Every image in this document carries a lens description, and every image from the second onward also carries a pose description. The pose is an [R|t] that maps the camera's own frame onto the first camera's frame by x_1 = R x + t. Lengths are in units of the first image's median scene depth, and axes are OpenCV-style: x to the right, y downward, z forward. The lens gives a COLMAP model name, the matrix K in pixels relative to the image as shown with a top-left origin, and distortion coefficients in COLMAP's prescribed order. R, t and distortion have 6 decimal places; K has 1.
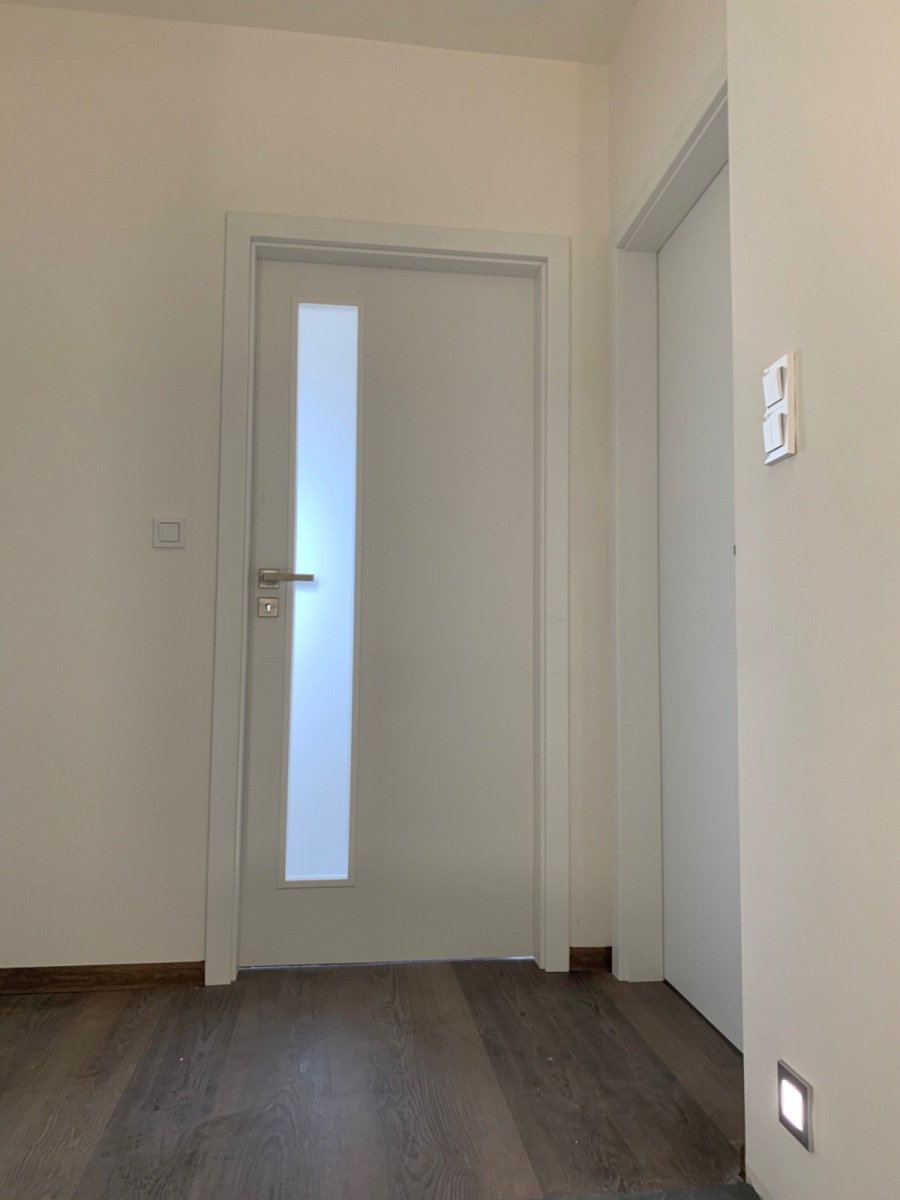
lens RADIAL K [[940.3, 0, 453.2], [0, 940.3, 603.0], [0, 0, 1]] dist [0.011489, -0.006151]
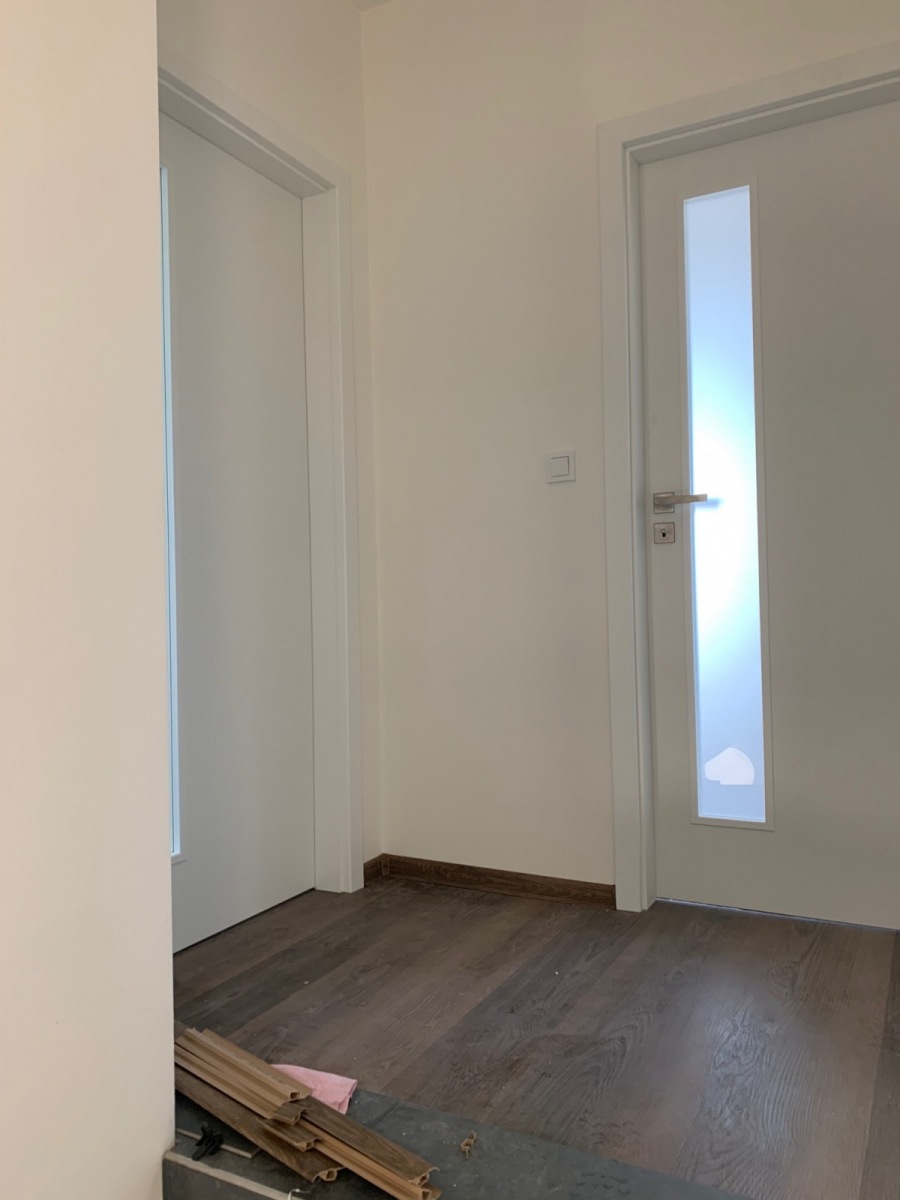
lens RADIAL K [[934.4, 0, 448.4], [0, 934.4, 595.7], [0, 0, 1]] dist [0.014816, 0.003260]
pose [[0.802918, -0.029198, -0.595374, 0.206843], [0.068735, 0.996672, 0.043818, 0.012316], [0.592113, -0.076106, 0.802253, 0.109786]]
